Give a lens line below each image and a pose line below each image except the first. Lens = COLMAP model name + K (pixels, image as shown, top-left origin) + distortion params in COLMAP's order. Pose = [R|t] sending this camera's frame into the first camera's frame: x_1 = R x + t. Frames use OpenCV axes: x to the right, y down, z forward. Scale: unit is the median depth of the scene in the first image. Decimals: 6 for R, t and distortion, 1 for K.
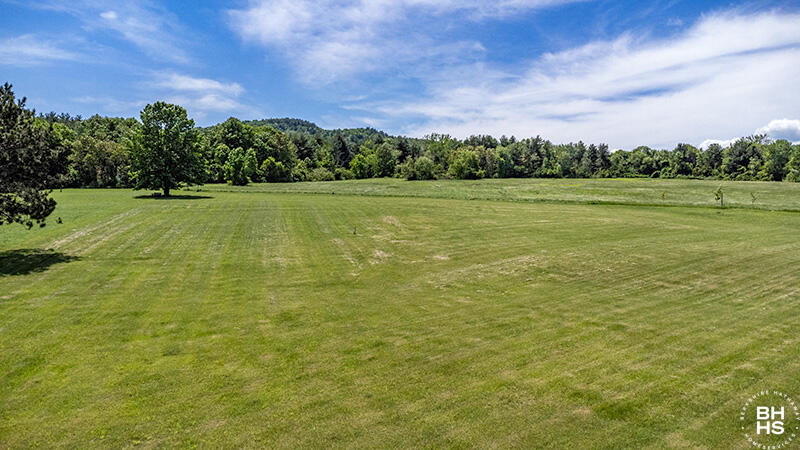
lens RADIAL K [[586.4, 0, 400.0], [0, 586.4, 225.0], [0, 0, 1]] dist [0.068214, -0.063958]
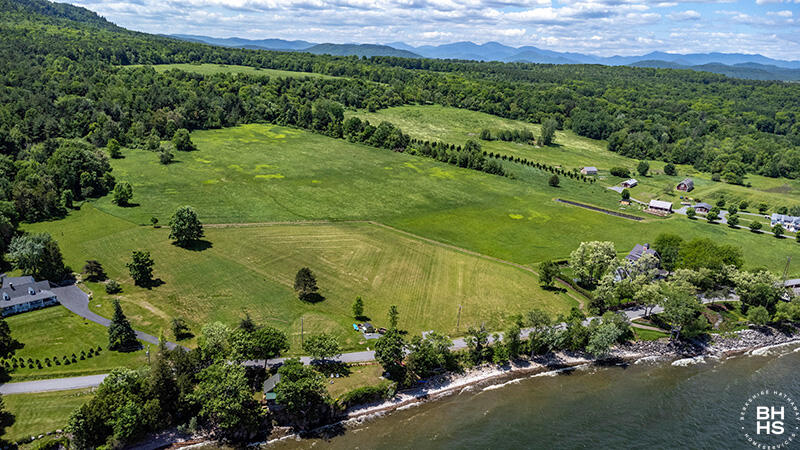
lens RADIAL K [[586.4, 0, 400.0], [0, 586.4, 225.0], [0, 0, 1]] dist [0.068214, -0.063958]
pose [[0.719821, -0.154941, 0.676647, -0.445543], [-0.039455, 0.964063, 0.262727, -0.249171], [-0.693038, -0.215813, 0.687840, -0.390768]]
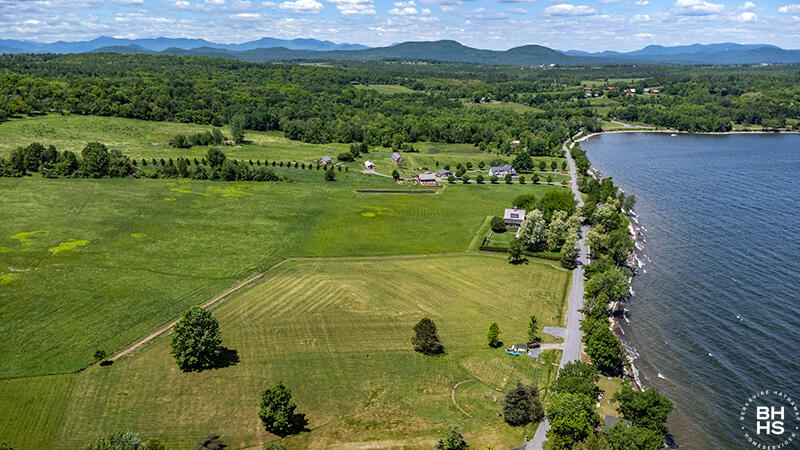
lens RADIAL K [[586.4, 0, 400.0], [0, 586.4, 225.0], [0, 0, 1]] dist [0.068214, -0.063958]
pose [[-0.065340, -0.271043, 0.960347, -0.600391], [0.007625, 0.962240, 0.272096, -0.263309], [-0.997834, 0.025101, -0.060806, 0.203899]]
